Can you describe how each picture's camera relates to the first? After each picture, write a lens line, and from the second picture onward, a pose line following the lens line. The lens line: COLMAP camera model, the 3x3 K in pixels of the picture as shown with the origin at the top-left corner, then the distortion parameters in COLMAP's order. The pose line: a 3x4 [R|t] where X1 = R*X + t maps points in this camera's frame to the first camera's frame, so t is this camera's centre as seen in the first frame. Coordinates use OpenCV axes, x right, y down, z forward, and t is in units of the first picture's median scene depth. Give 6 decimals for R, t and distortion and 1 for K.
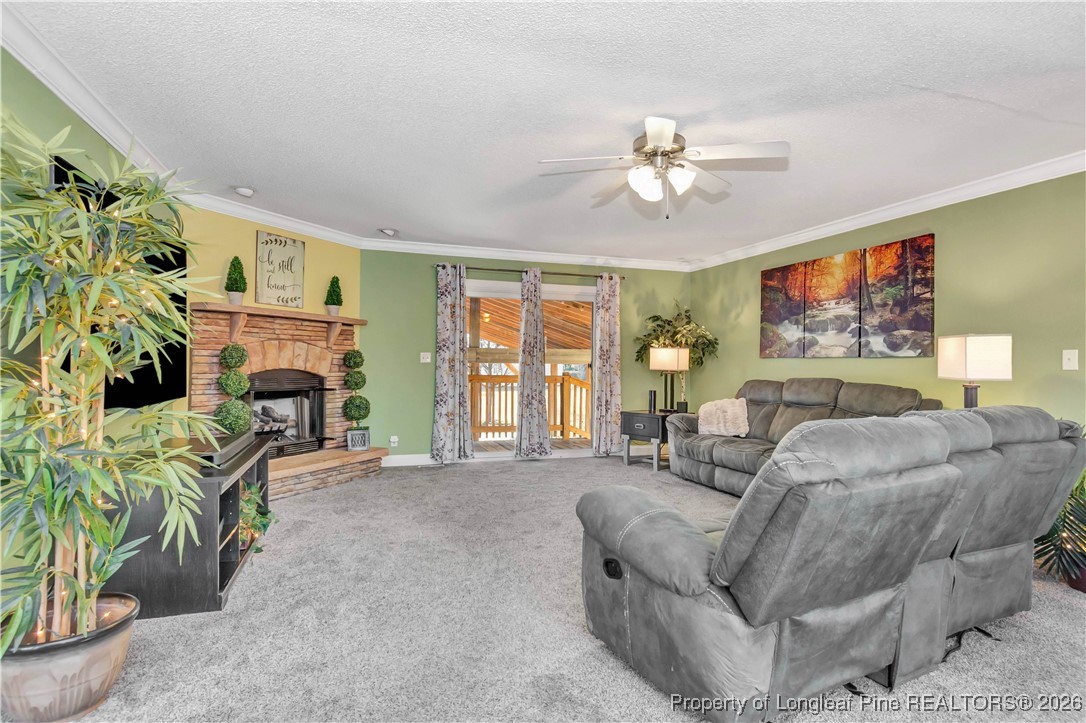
lens RADIAL K [[576.6, 0, 548.6], [0, 576.6, 364.9], [0, 0, 1]] dist [0.003961, -0.000493]
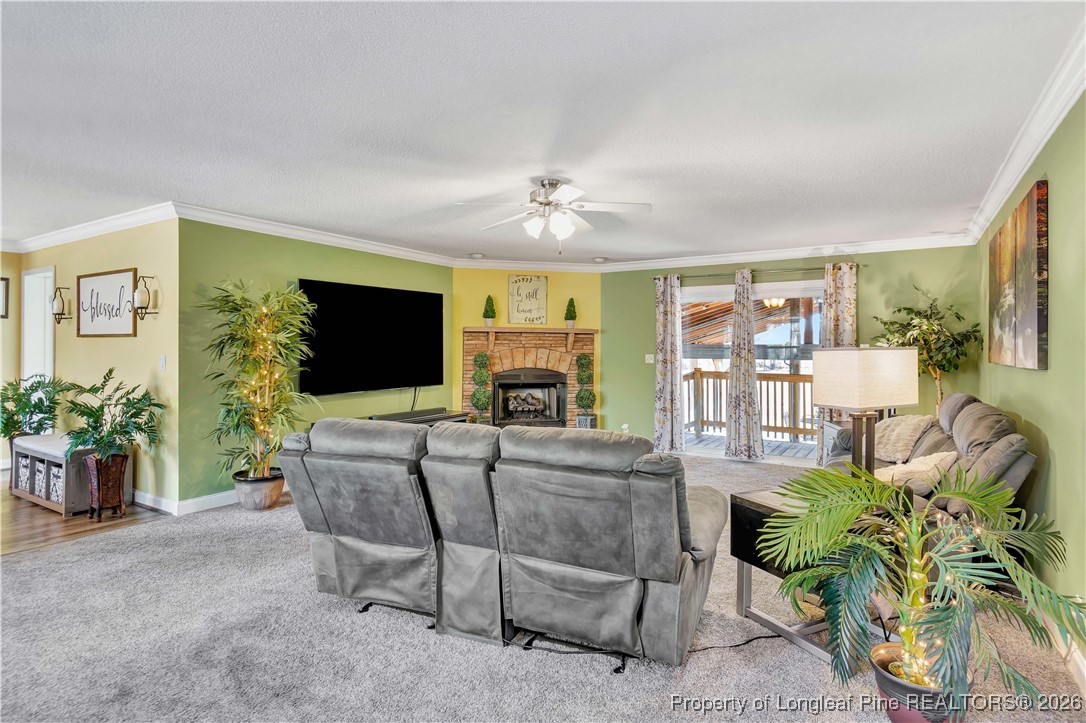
lens RADIAL K [[576.6, 0, 546.2], [0, 576.6, 353.1], [0, 0, 1]] dist [0.003961, -0.000493]
pose [[0.626682, -0.000529, -0.779275, 0.623290], [0.001047, 0.999999, 0.000163, -0.027497], [0.779275, -0.000918, 0.626682, 0.126048]]
